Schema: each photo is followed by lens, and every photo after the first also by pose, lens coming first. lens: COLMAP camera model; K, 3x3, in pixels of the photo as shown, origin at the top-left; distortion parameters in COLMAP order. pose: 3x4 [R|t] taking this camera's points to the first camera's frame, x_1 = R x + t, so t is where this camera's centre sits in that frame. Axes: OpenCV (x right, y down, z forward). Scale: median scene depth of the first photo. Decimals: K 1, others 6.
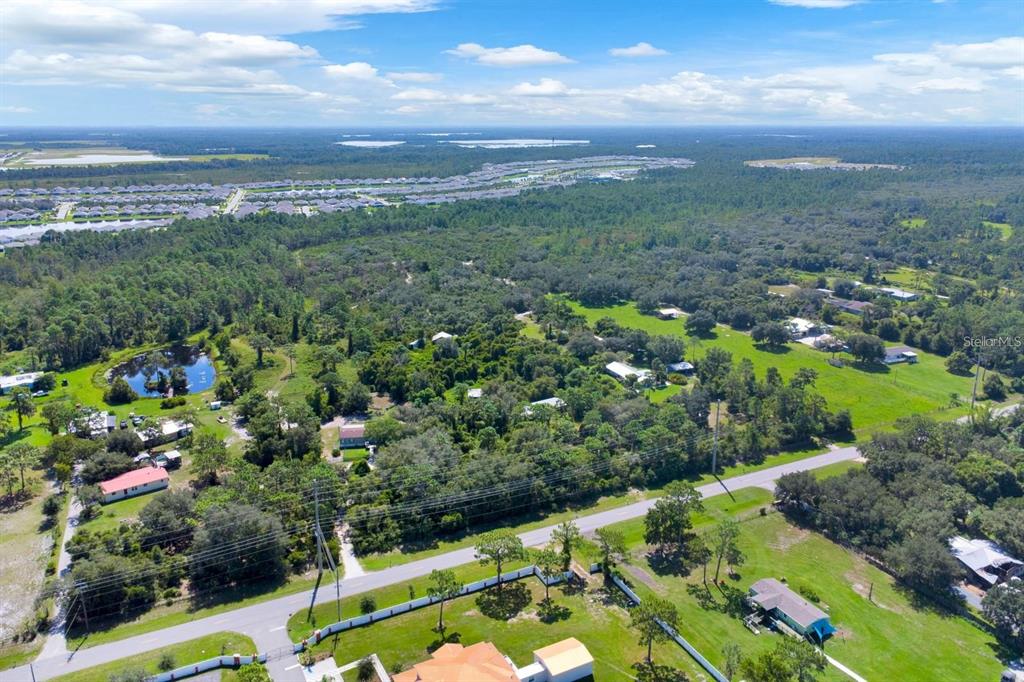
lens RADIAL K [[759.0, 0, 513.0], [0, 759.0, 352.8], [0, 0, 1]] dist [0.004971, -0.002642]
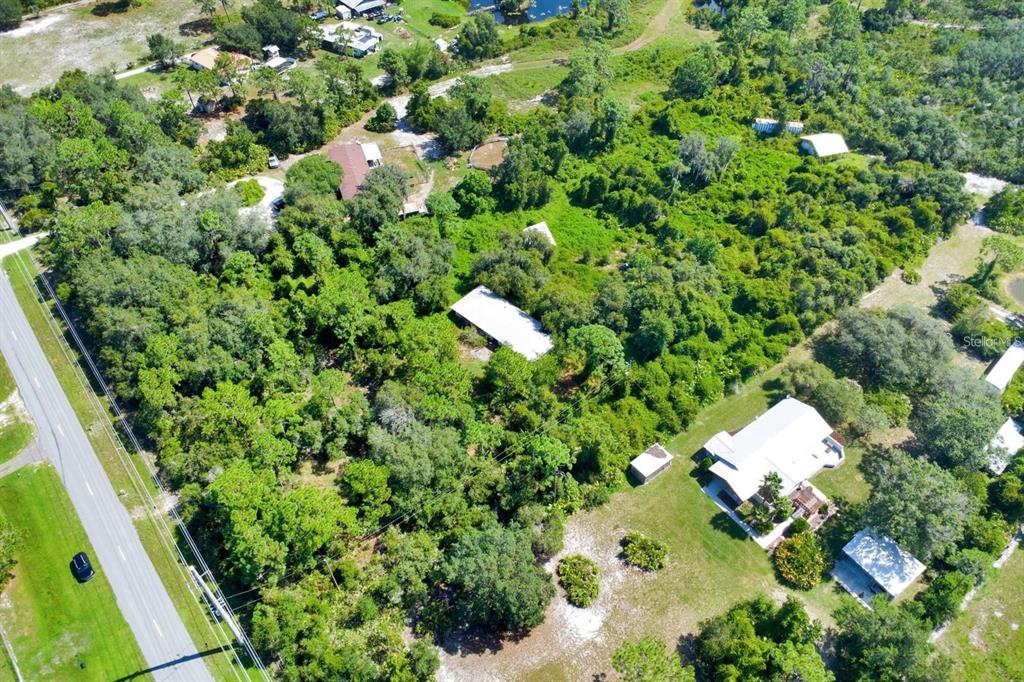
lens RADIAL K [[739.1, 0, 512.0], [0, 739.1, 341.0], [0, 0, 1]] dist [0.010263, -0.004953]
pose [[0.214369, 0.720891, -0.659062, 0.340693], [-0.284980, 0.691551, 0.663734, -0.234005], [0.934255, 0.045535, 0.353687, 0.718699]]
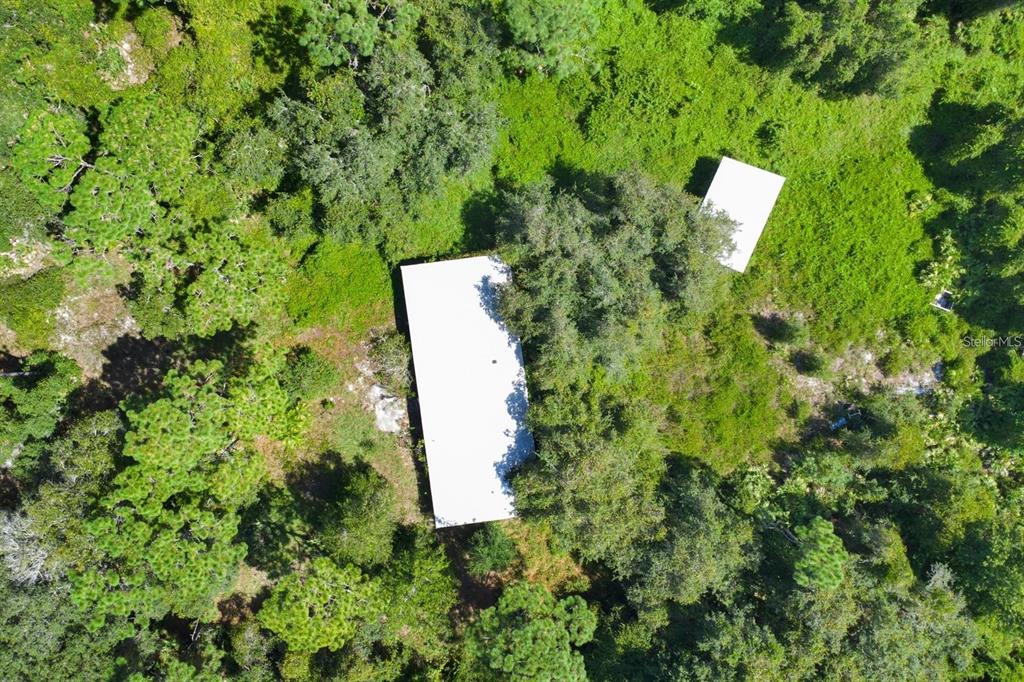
lens RADIAL K [[727.2, 0, 531.3], [0, 727.2, 342.3], [0, 0, 1]] dist [0.009572, 0.001620]
pose [[-0.457691, 0.889110, -0.001255, 0.013807], [-0.283469, -0.144585, 0.948019, -0.118958], [0.842712, 0.434256, 0.318211, 0.822773]]
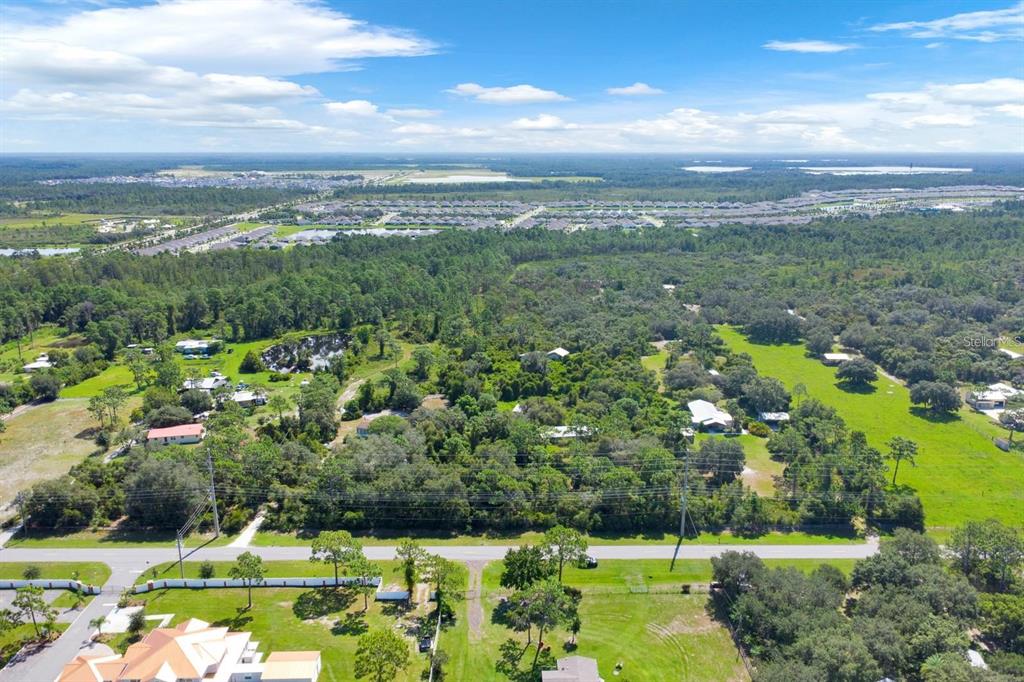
lens RADIAL K [[759.0, 0, 513.0], [0, 759.0, 352.8], [0, 0, 1]] dist [0.004971, -0.002642]
pose [[0.896662, 0.116033, -0.427240, 0.315877], [-0.129876, 0.991525, -0.003288, -0.011625], [0.423238, 0.058437, 0.904132, 0.104956]]
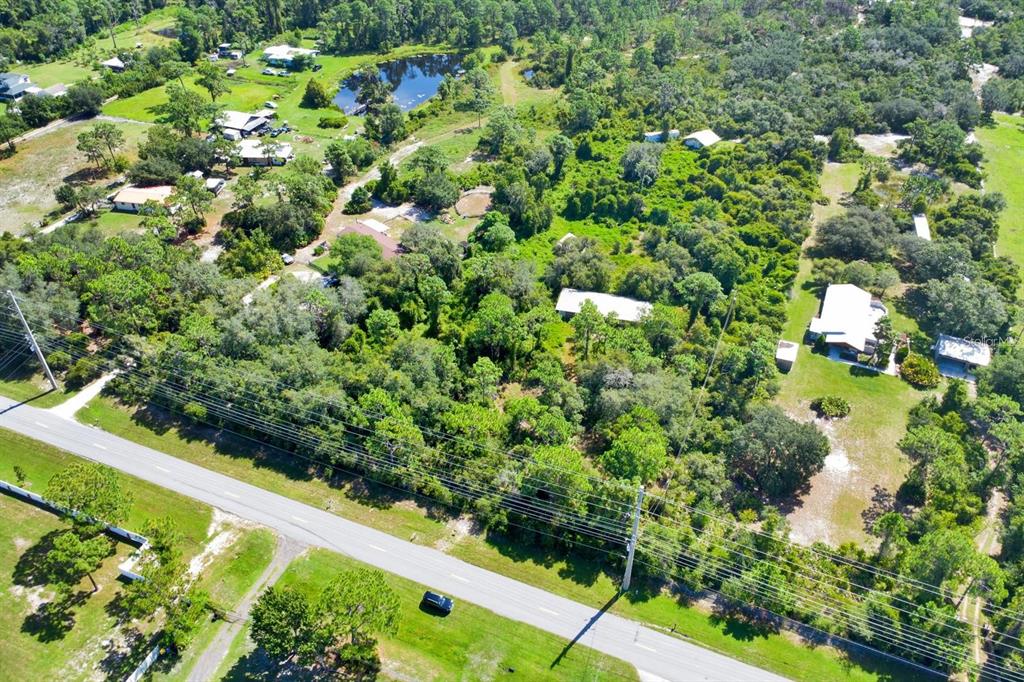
lens RADIAL K [[739.1, 0, 512.0], [0, 739.1, 341.0], [0, 0, 1]] dist [0.010263, -0.004953]
pose [[0.655511, 0.473463, -0.588335, 0.312697], [-0.224314, 0.865971, 0.446964, -0.139267], [0.721103, -0.161018, 0.673858, 0.463729]]
